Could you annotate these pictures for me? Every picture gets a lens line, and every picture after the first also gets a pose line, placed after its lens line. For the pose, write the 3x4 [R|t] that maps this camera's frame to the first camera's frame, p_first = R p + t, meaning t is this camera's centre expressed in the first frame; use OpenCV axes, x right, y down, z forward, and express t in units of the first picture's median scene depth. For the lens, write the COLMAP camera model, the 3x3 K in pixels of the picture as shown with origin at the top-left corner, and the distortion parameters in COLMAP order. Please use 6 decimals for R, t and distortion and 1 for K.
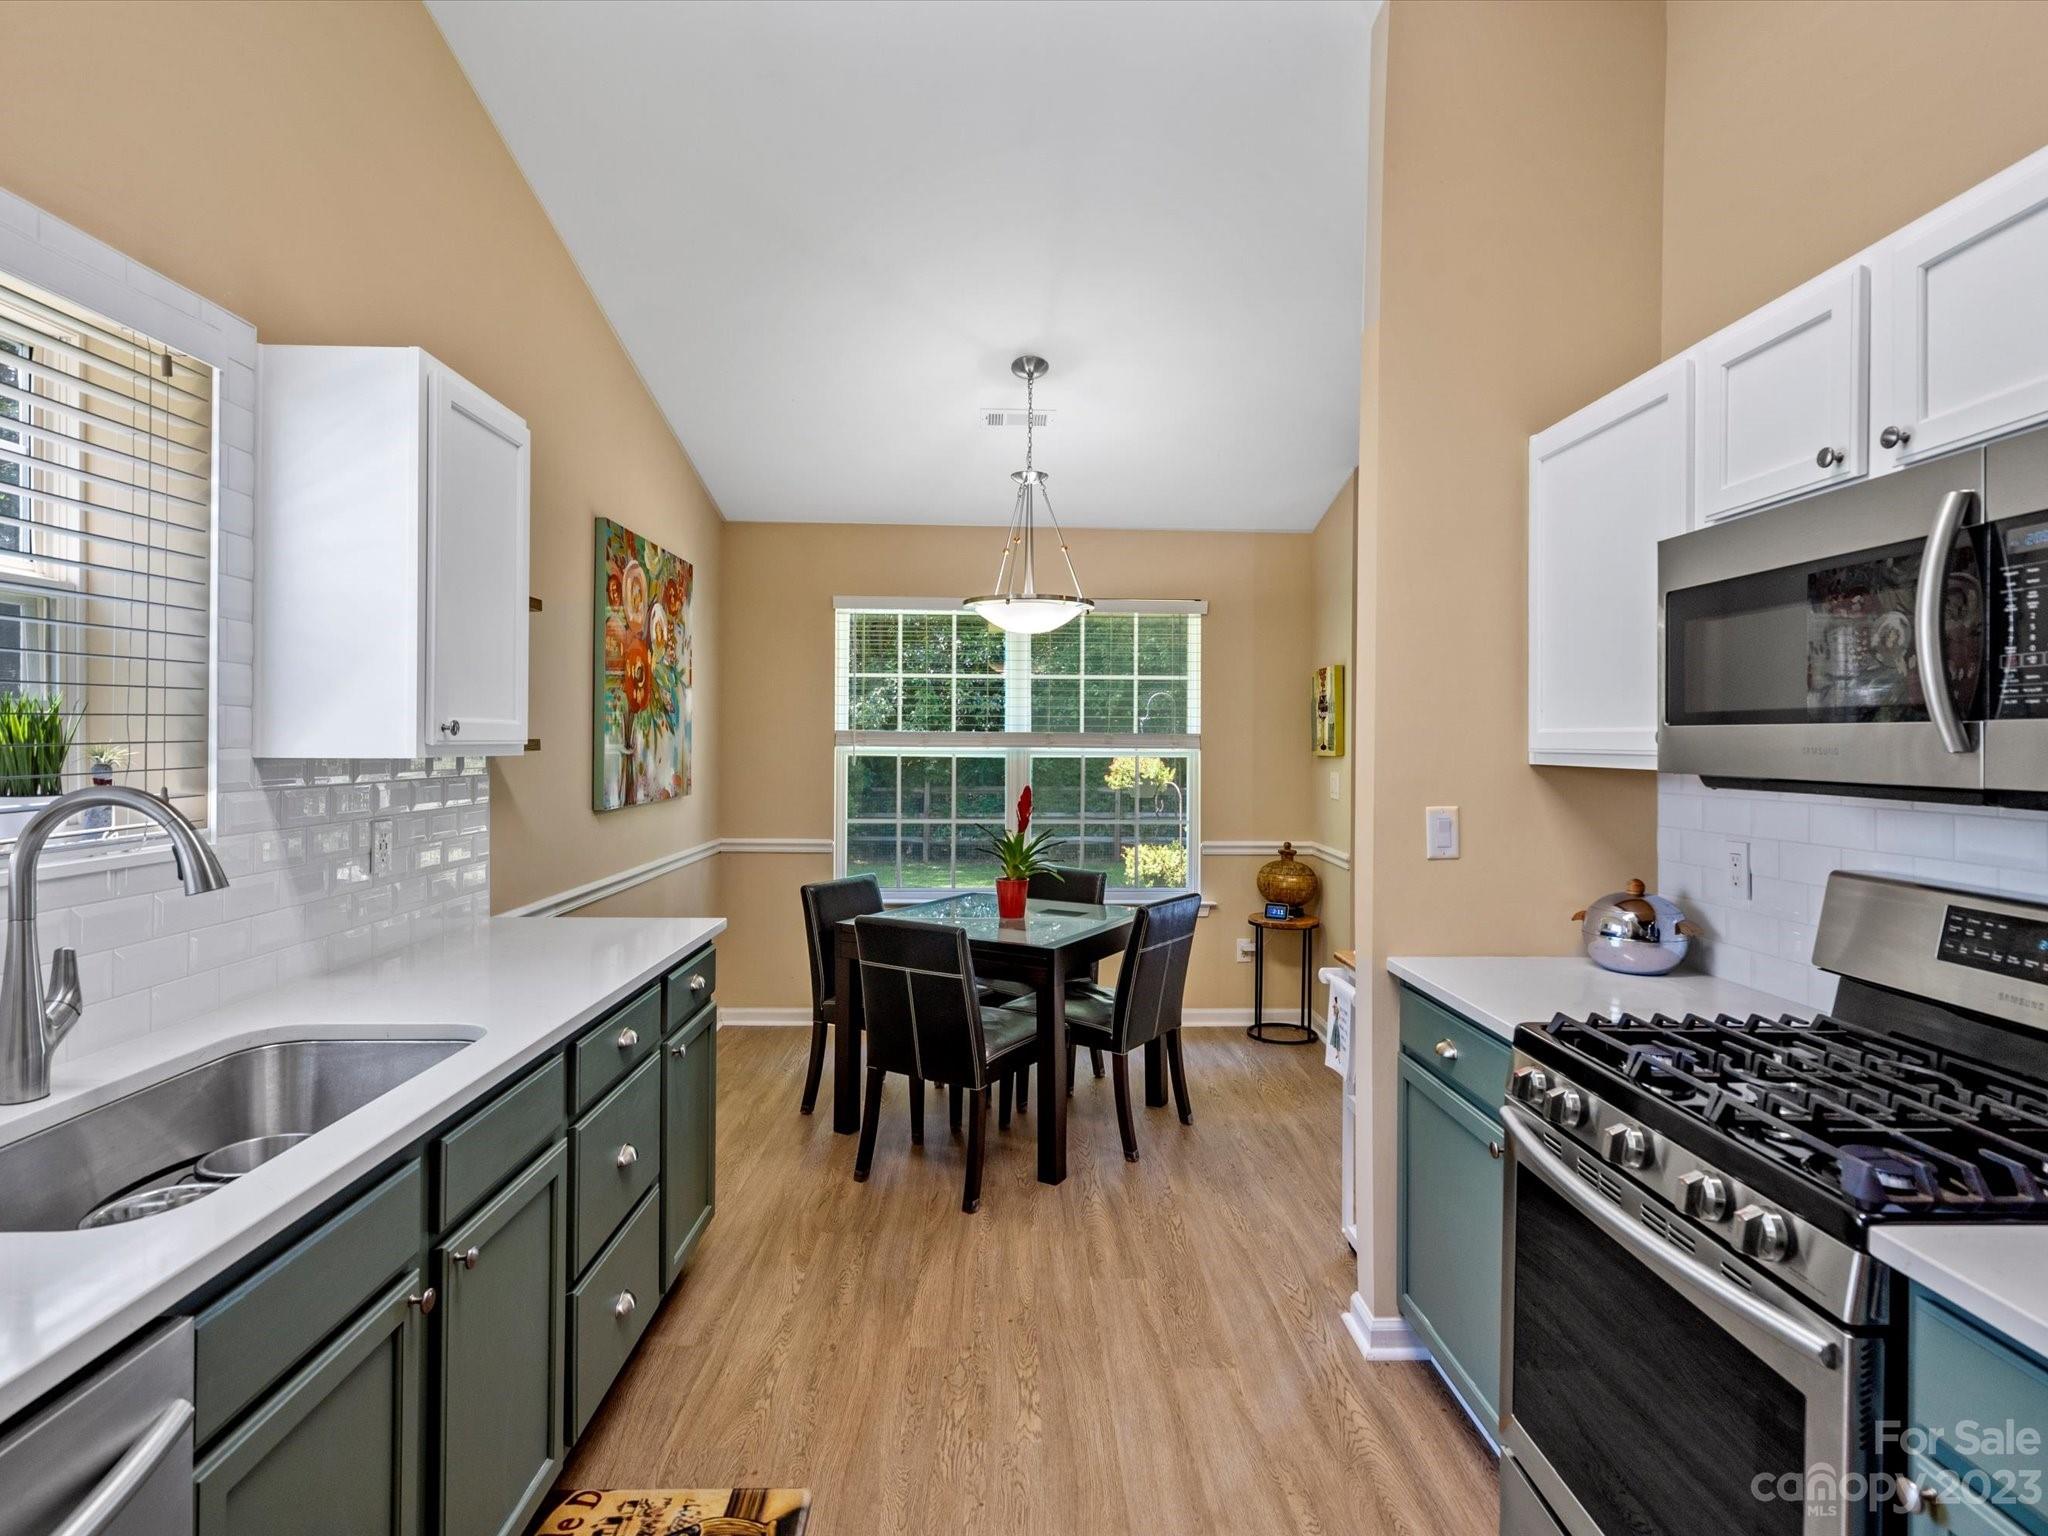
lens RADIAL K [[1072.1, 0, 1013.8], [0, 1072.1, 750.8], [0, 0, 1]] dist [-0.004041, 0.001825]
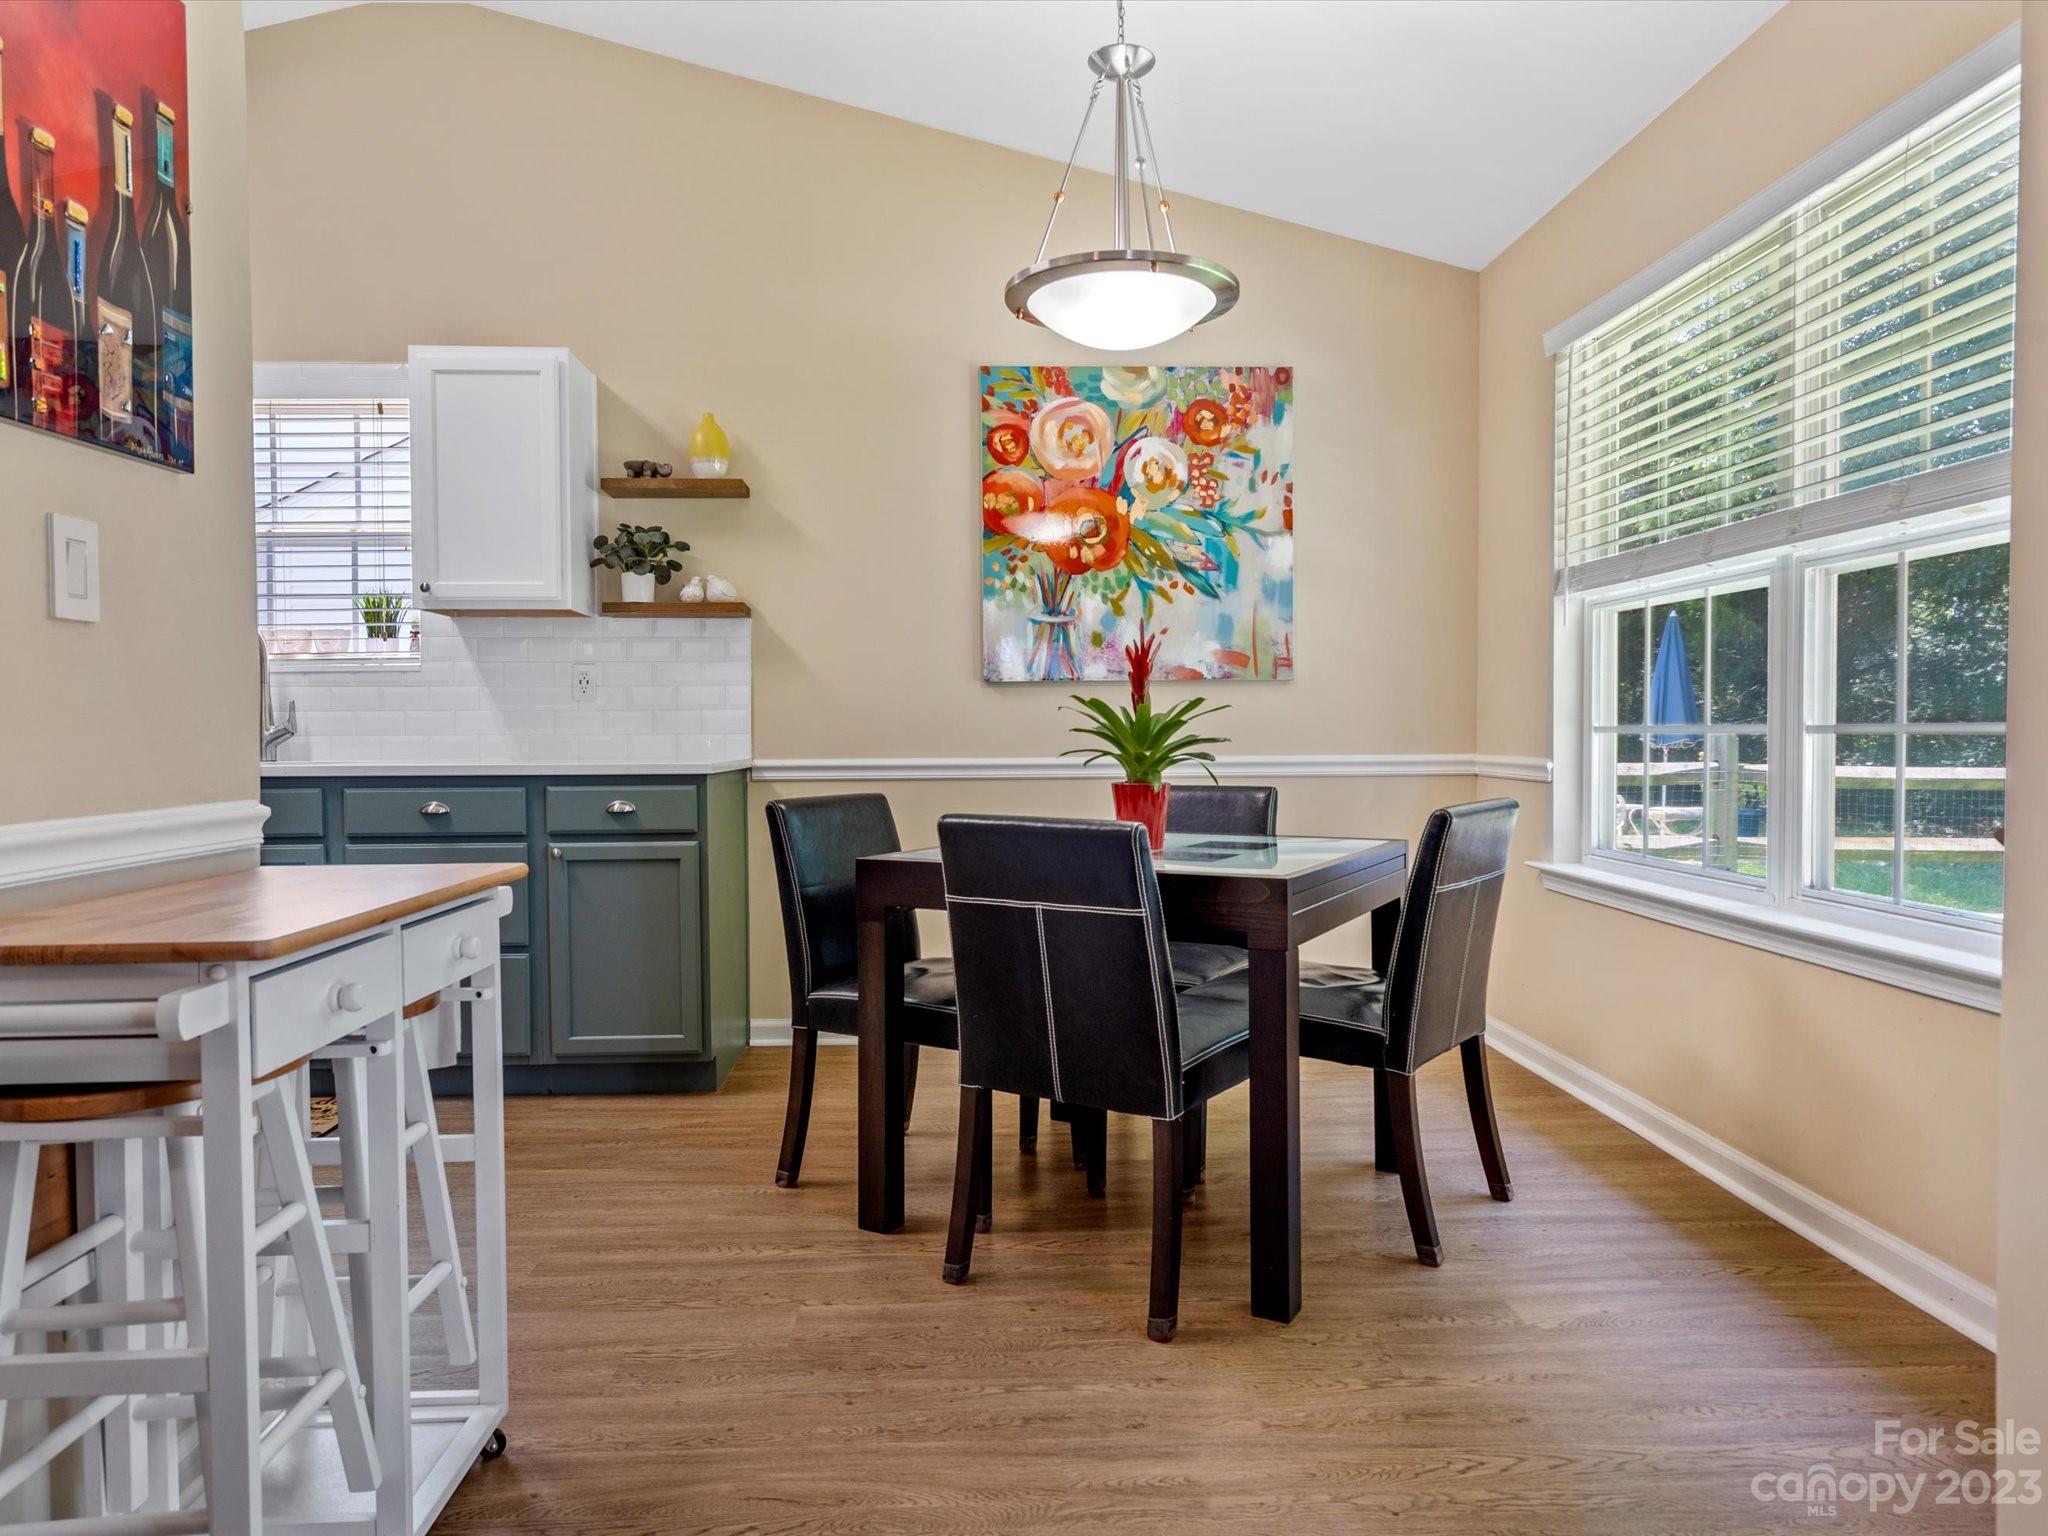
lens RADIAL K [[1305.1, 0, 1019.3], [0, 1305.1, 766.3], [0, 0, 1]] dist [0.012969, -0.006323]
pose [[0.024387, 0.021338, -0.999475, 0.604172], [-0.006320, 0.999755, 0.021190, 0.084030], [0.999683, 0.005800, 0.024516, 0.797738]]
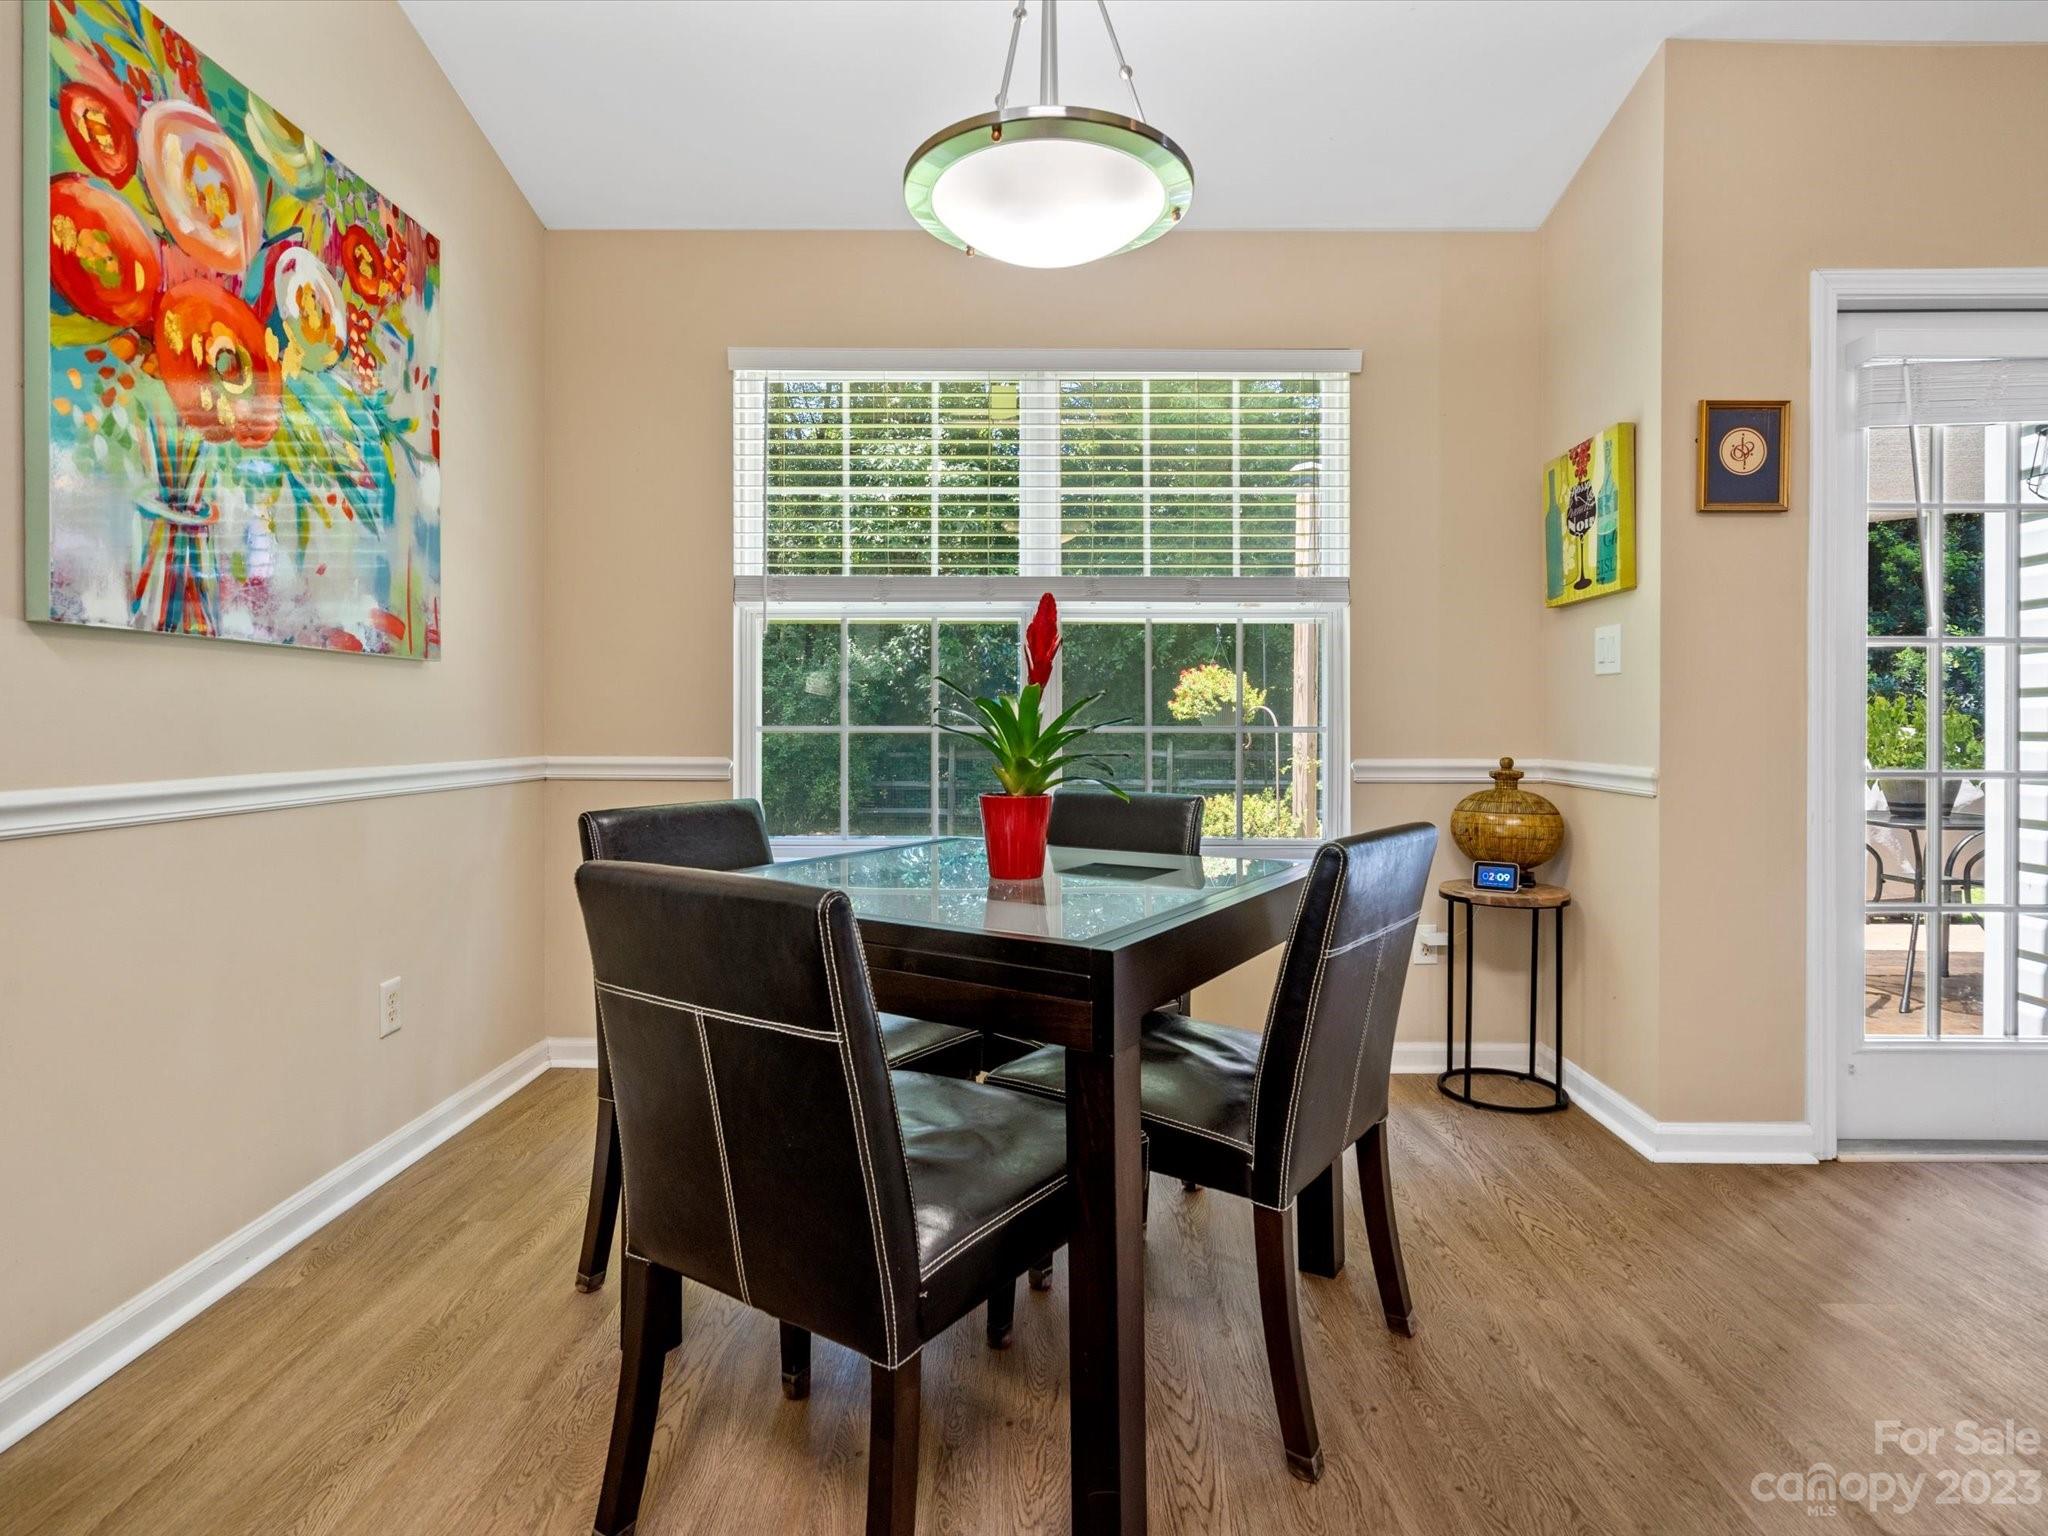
lens RADIAL K [[1072.1, 0, 1018.6], [0, 1072.1, 736.4], [0, 0, 1]] dist [-0.004041, 0.001825]
pose [[0.999411, -0.004811, -0.033975, 0.013499], [0.004789, 0.999988, -0.000727, 0.082412], [0.033978, 0.000564, 0.999422, 0.467230]]
